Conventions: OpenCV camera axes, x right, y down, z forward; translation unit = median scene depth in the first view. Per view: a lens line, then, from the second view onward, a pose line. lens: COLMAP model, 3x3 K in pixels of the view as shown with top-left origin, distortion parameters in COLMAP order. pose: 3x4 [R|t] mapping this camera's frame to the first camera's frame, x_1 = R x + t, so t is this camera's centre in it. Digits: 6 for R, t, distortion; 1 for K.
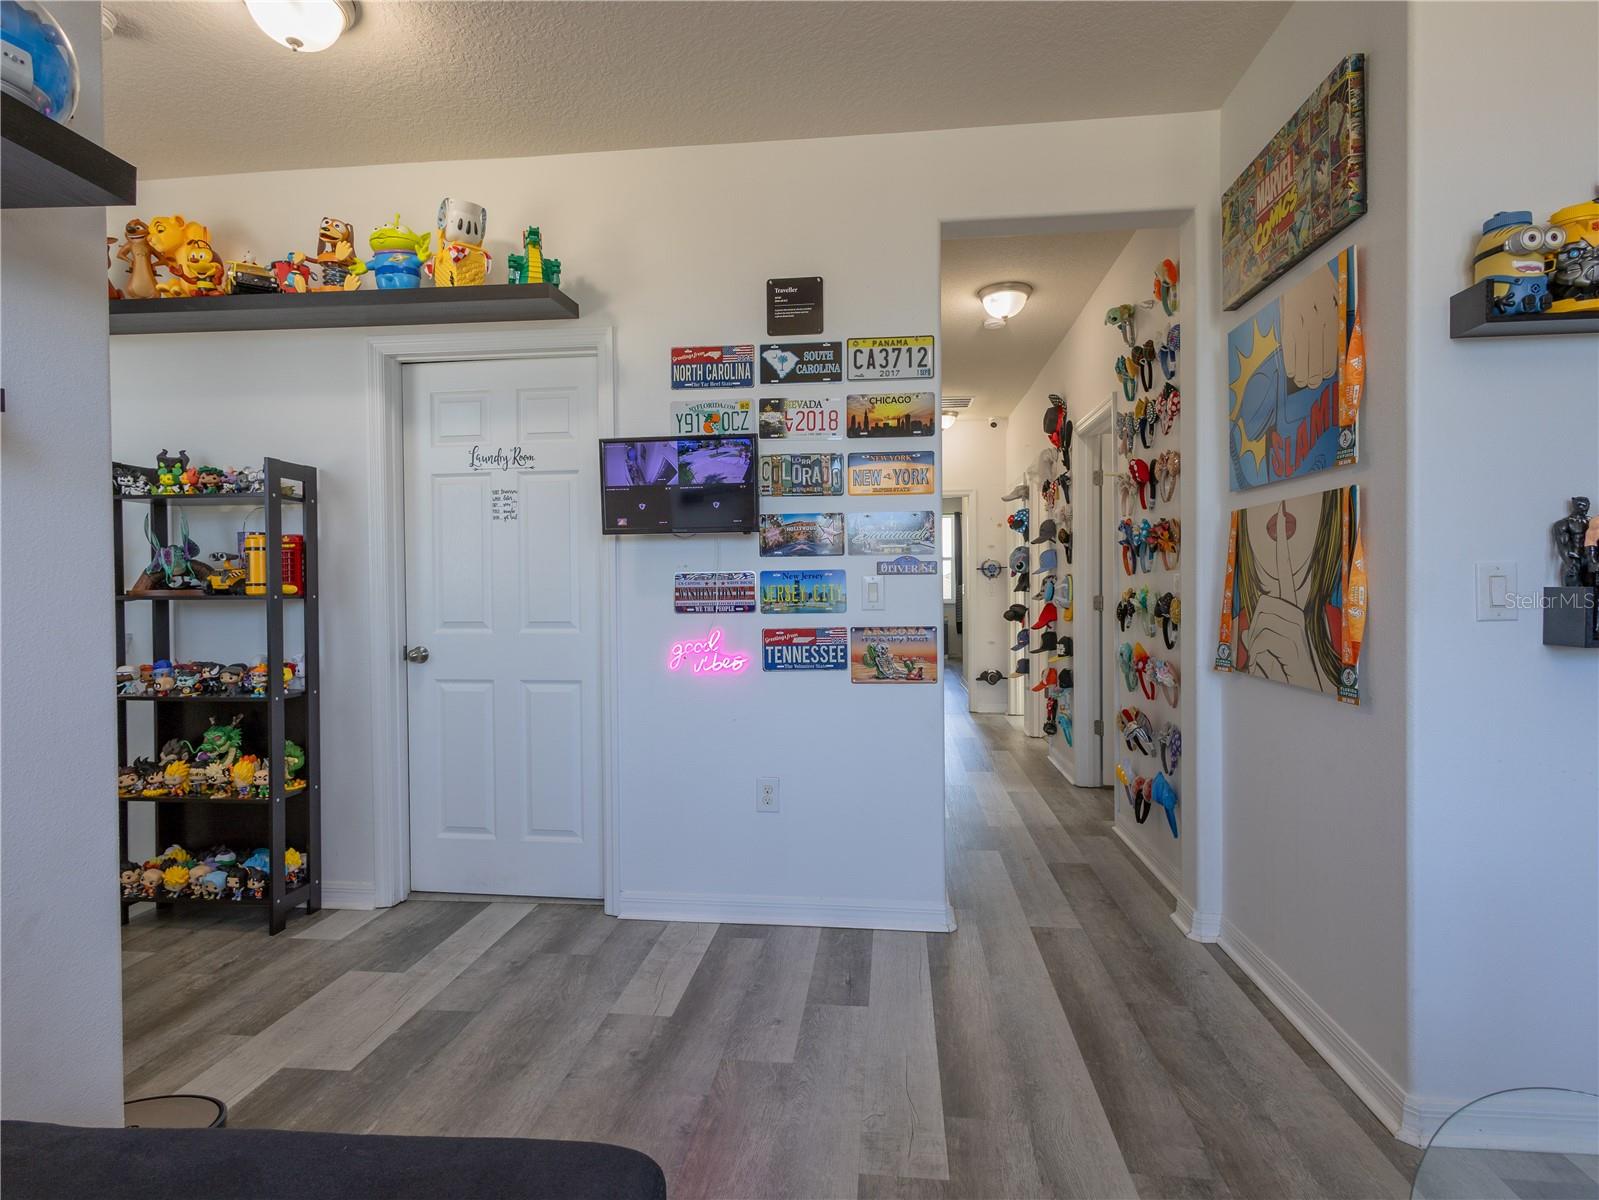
lens RADIAL K [[822.6, 0, 801.5], [0, 822.6, 601.1], [0, 0, 1]] dist [0.009605, -0.000933]
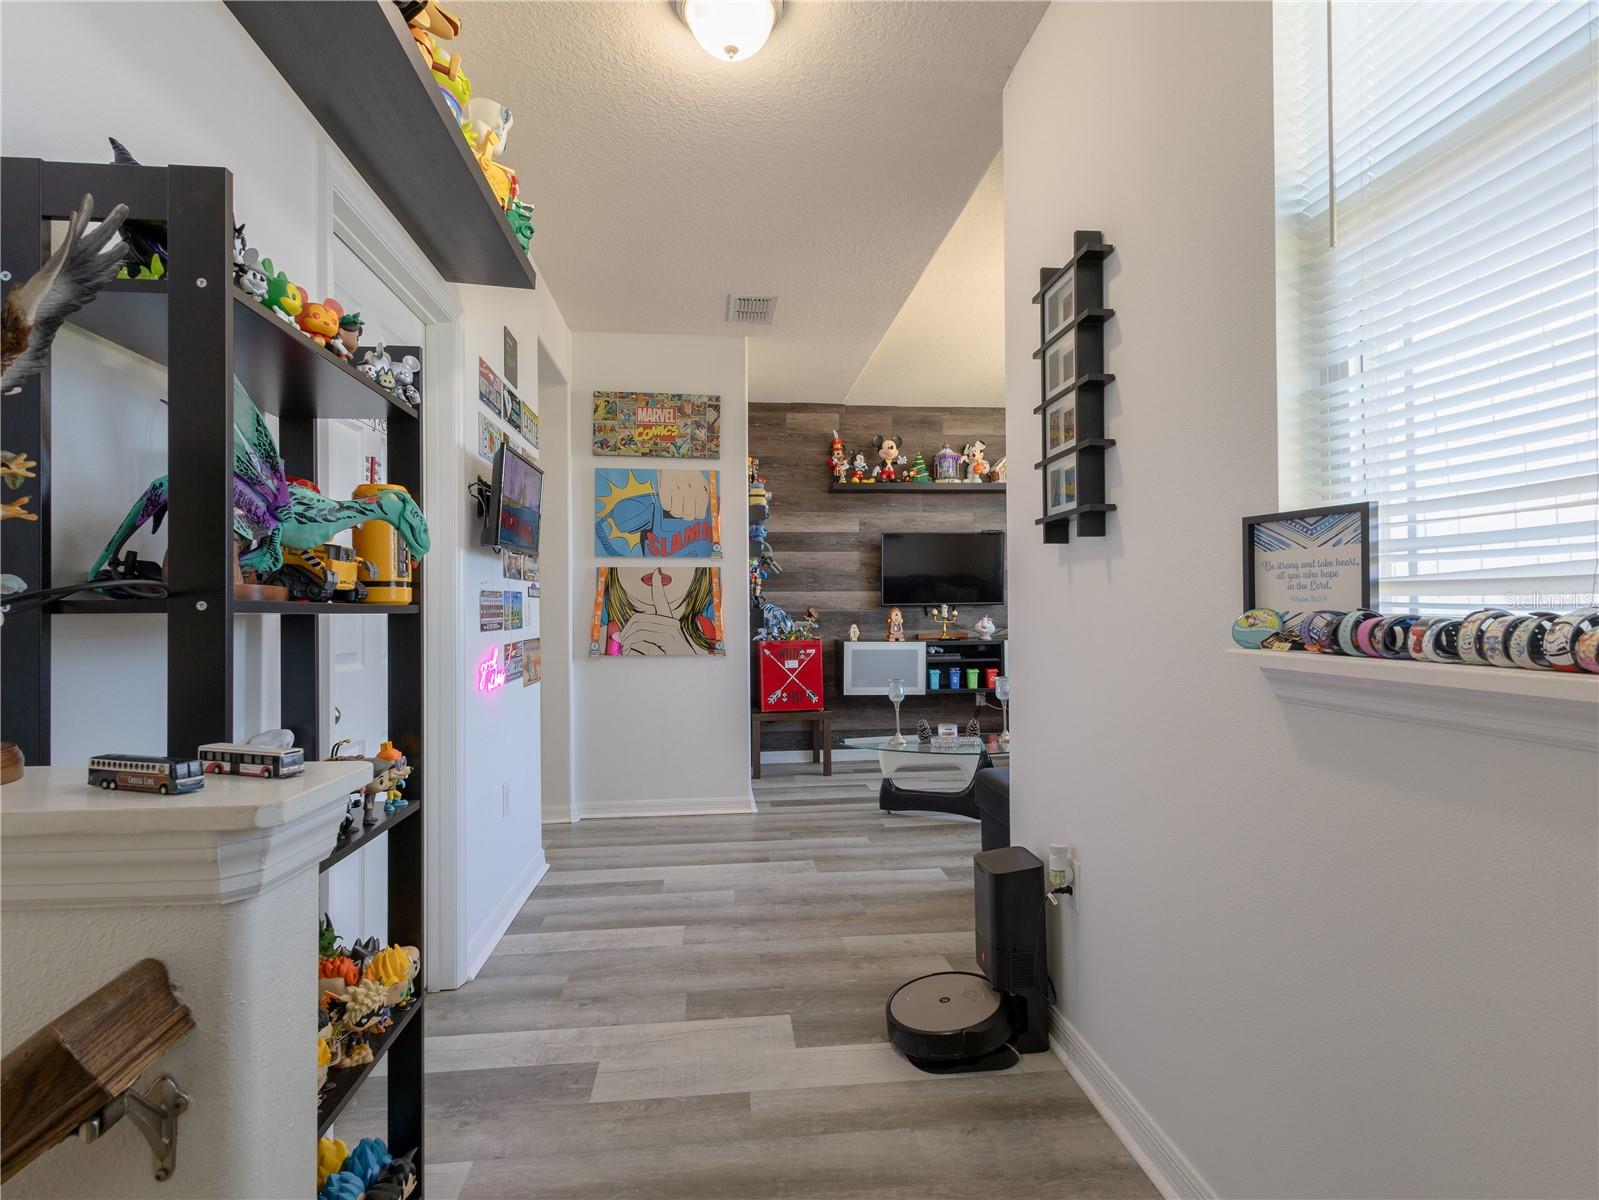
lens RADIAL K [[822.6, 0, 799.0], [0, 822.6, 601.8], [0, 0, 1]] dist [0.009605, -0.000933]
pose [[-0.210831, 0.020332, 0.977311, -1.442728], [0.018024, 0.999695, -0.016910, 0.003167], [-0.977356, 0.014050, -0.211133, 1.039185]]
